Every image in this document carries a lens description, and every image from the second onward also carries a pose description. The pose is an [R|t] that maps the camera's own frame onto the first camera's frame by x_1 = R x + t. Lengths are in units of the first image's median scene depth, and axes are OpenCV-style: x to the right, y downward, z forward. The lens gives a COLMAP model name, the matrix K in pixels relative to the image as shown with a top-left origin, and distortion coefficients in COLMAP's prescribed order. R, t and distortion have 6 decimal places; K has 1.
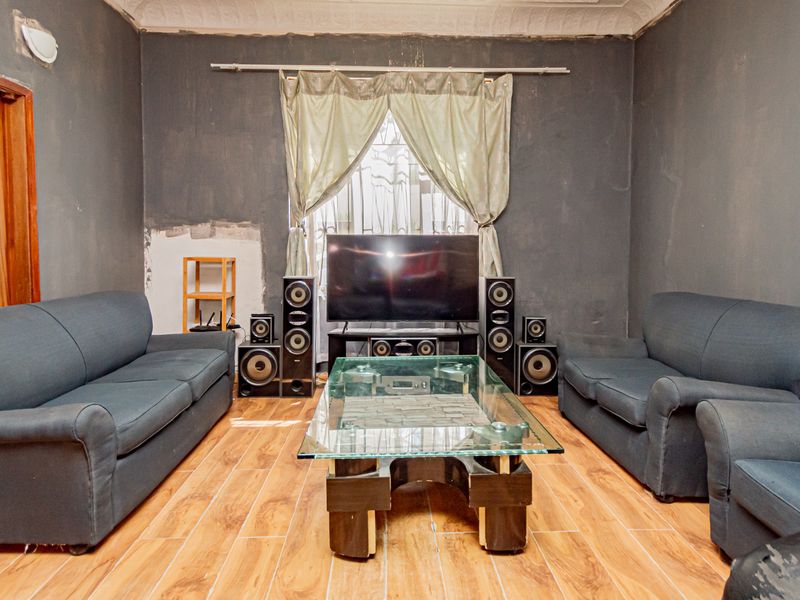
lens RADIAL K [[503.0, 0, 401.2], [0, 503.0, 266.9], [0, 0, 1]] dist [0.001641, 0.000142]
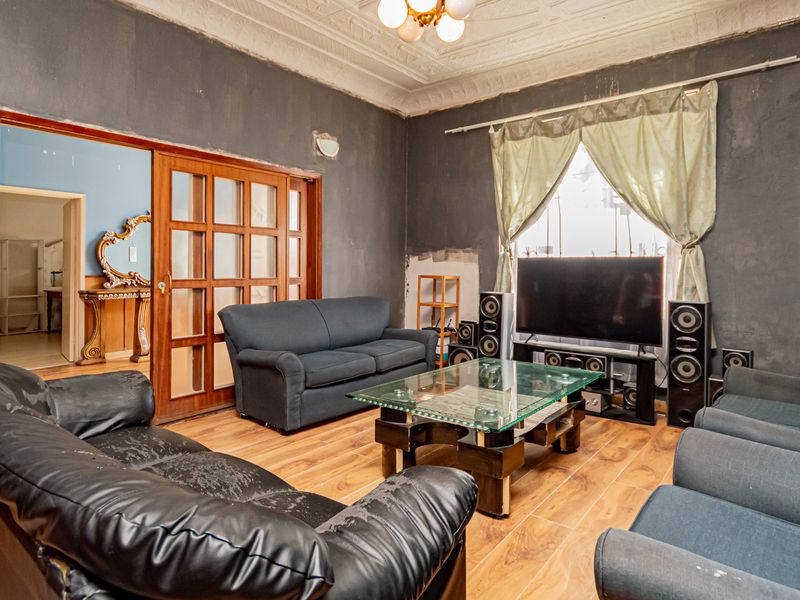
lens RADIAL K [[484.6, 0, 399.4], [0, 484.6, 266.9], [0, 0, 1]] dist [0.005090, -0.000830]
pose [[0.747592, 0.001719, -0.664156, 0.379107], [-0.034758, 0.998728, -0.036539, 0.008066], [0.663248, 0.050401, 0.746701, -0.024429]]
